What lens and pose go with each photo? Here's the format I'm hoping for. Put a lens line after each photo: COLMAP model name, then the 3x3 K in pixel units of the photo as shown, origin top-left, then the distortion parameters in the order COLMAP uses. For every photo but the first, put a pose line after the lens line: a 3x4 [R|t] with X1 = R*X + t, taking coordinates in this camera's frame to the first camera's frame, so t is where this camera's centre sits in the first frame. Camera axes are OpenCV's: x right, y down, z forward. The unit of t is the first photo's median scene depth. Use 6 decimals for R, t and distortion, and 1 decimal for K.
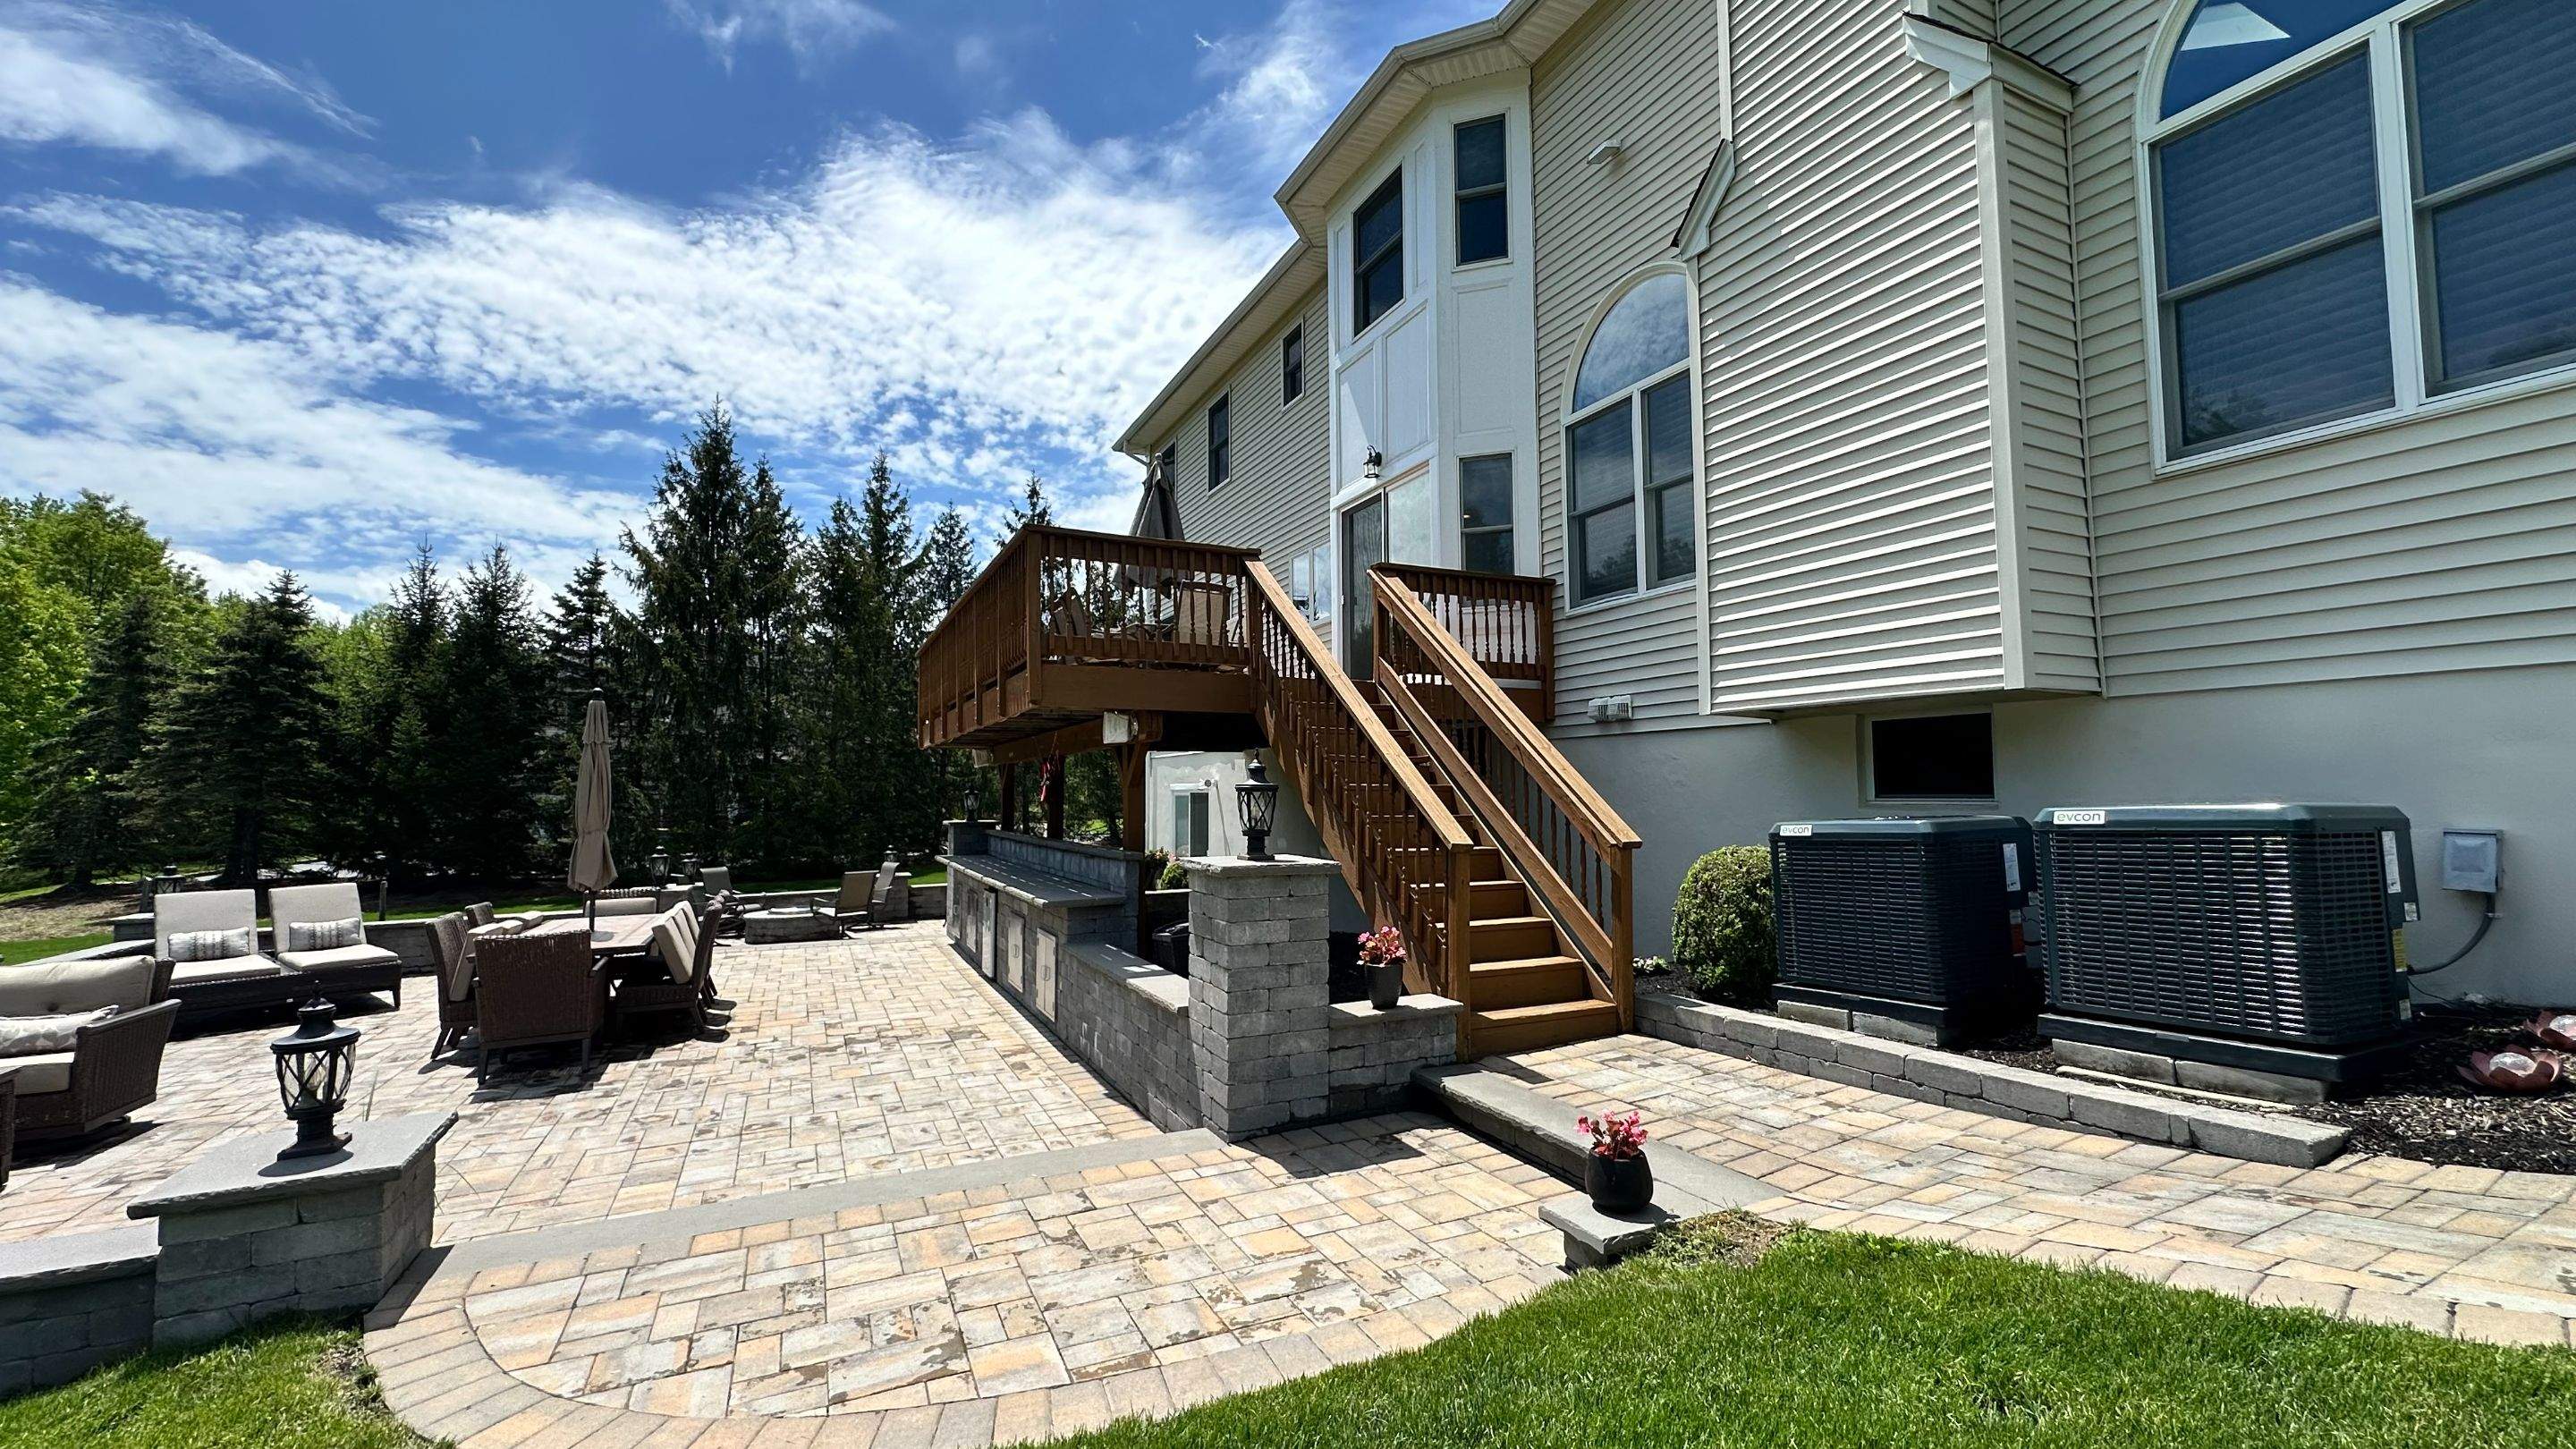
lens RADIAL K [[1024.8, 0, 1291.7], [0, 1024.8, 724.7], [0, 0, 1]] dist [-0.003618, 0.000095]
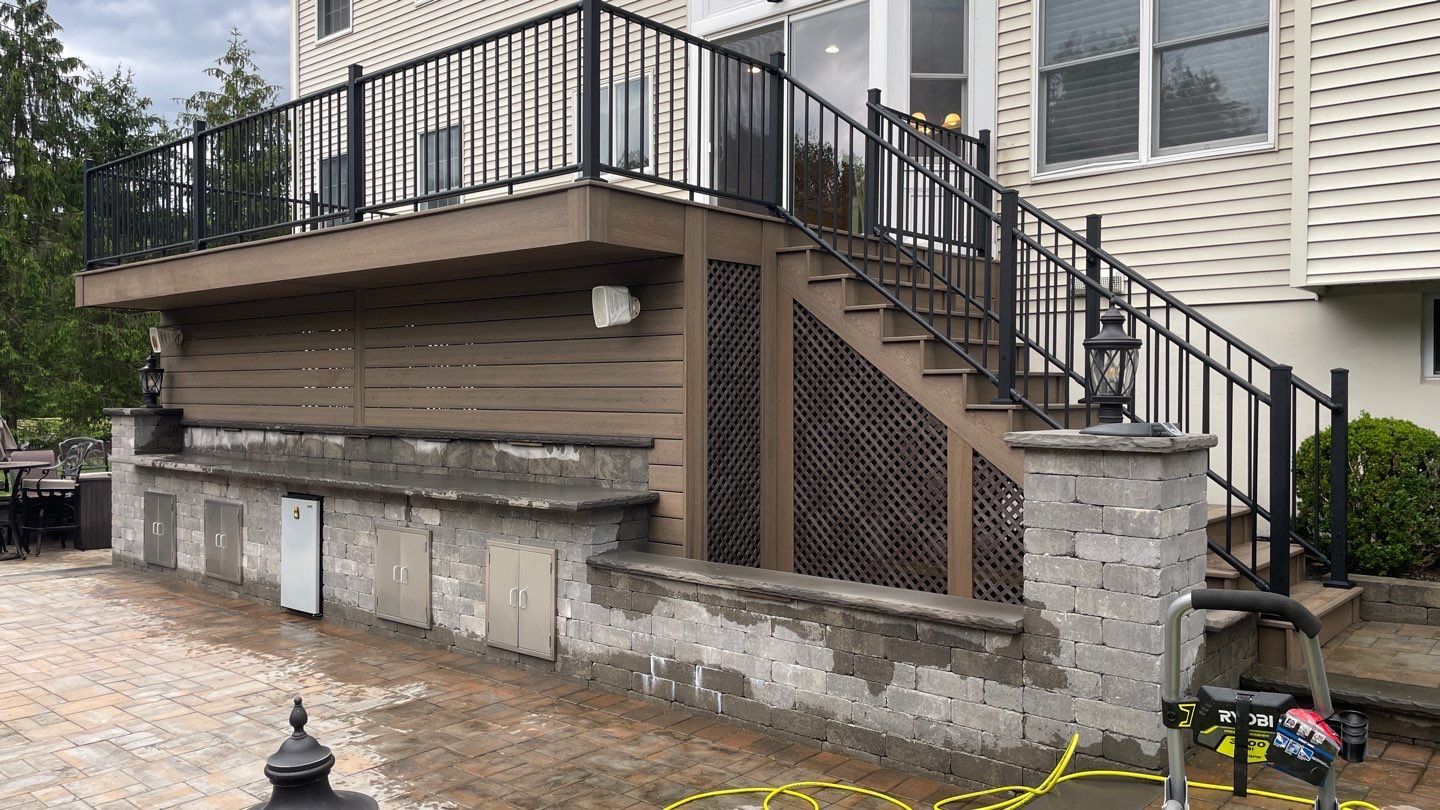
lens RADIAL K [[1069.7, 0, 719.7], [0, 1069.7, 401.6], [0, 0, 1]] dist [0.090737, -0.119887]
pose [[0.917842, 0.002586, 0.396937, -0.584104], [-0.032984, 0.997017, 0.069774, 0.053179], [-0.395573, -0.077134, 0.915190, 0.317271]]
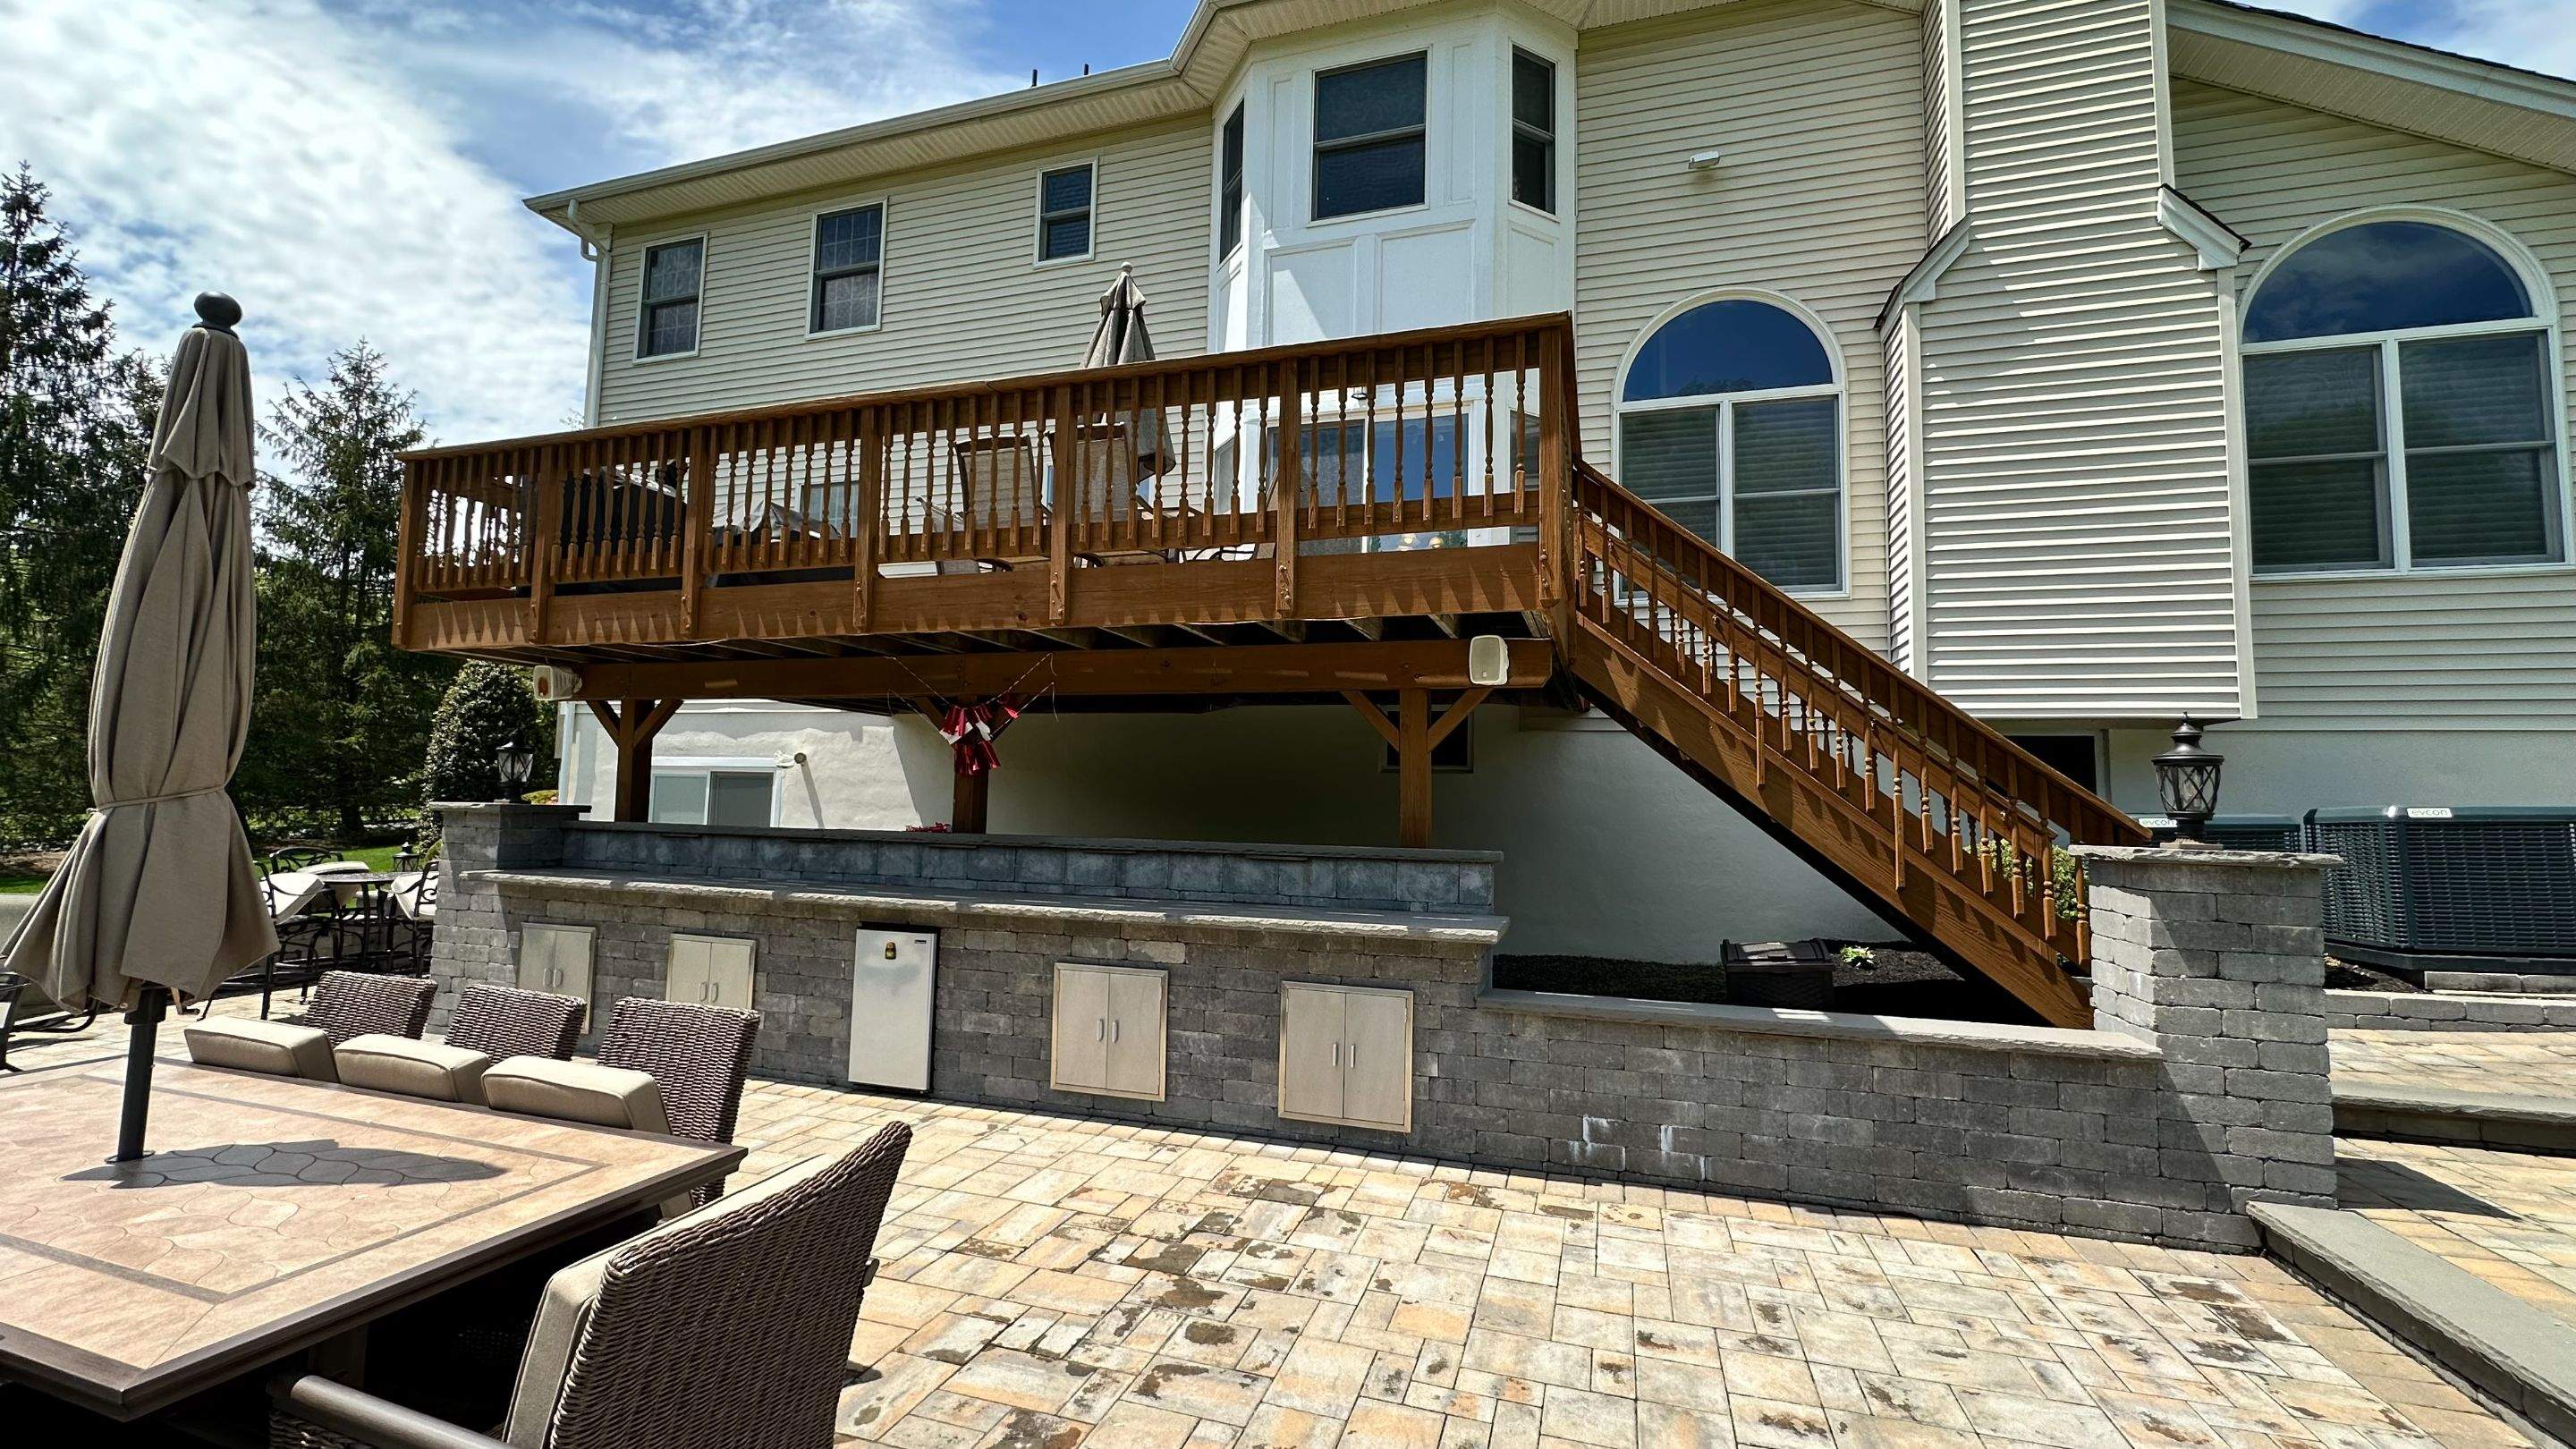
lens RADIAL K [[1024.8, 0, 1291.7], [0, 1024.8, 724.7], [0, 0, 1]] dist [-0.003618, 0.000095]
pose [[0.685959, 0.083373, 0.722848, -0.987055], [-0.076875, 0.996158, -0.041944, 0.109741], [-0.723567, -0.026797, 0.689733, 0.860387]]
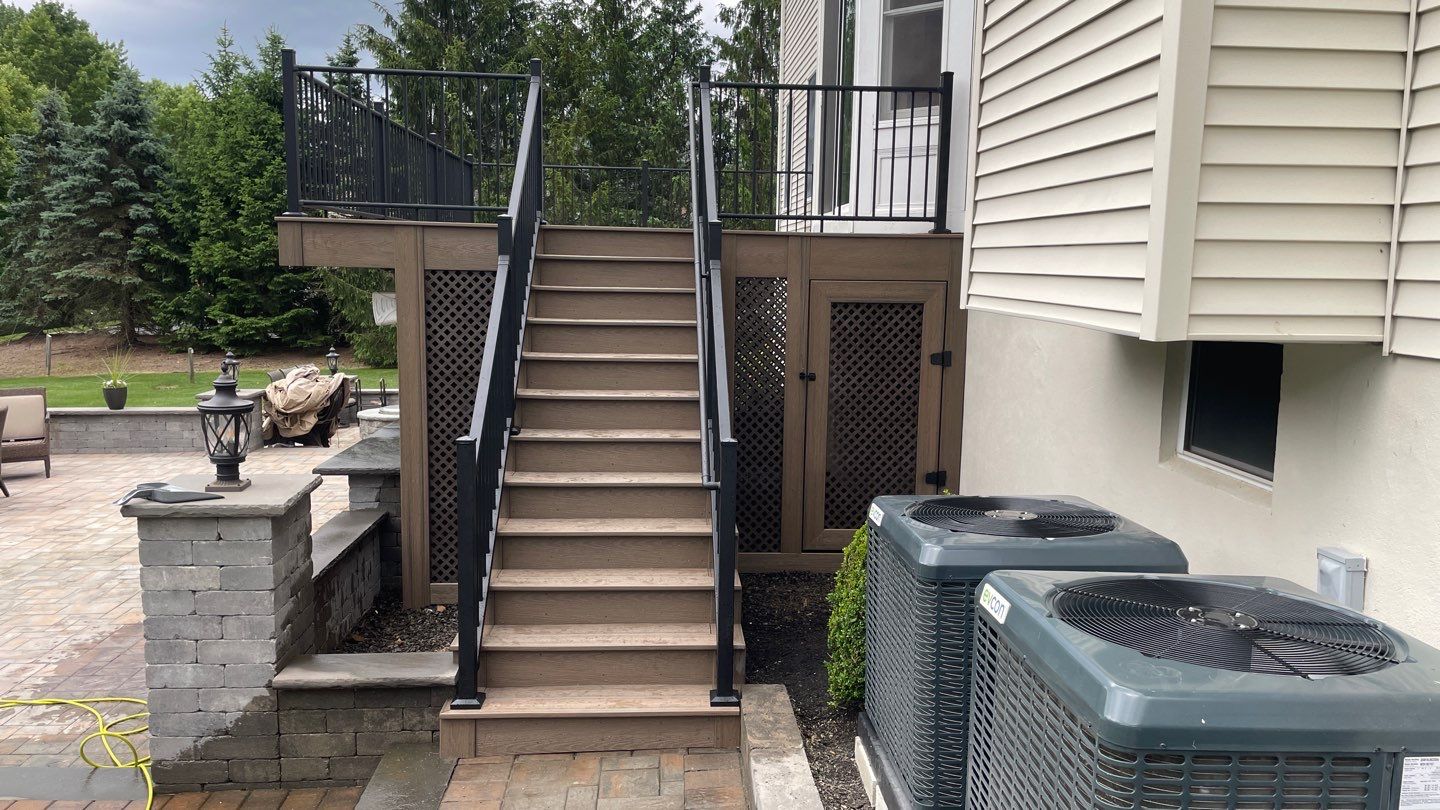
lens RADIAL K [[1080.4, 0, 737.5], [0, 1080.4, 413.5], [0, 0, 1]] dist [0.076321, -0.093479]
pose [[0.929001, 0.073453, -0.362715, 0.626925], [0.001096, 0.979554, 0.201177, -0.104386], [0.370076, -0.187291, 0.909926, 0.293864]]
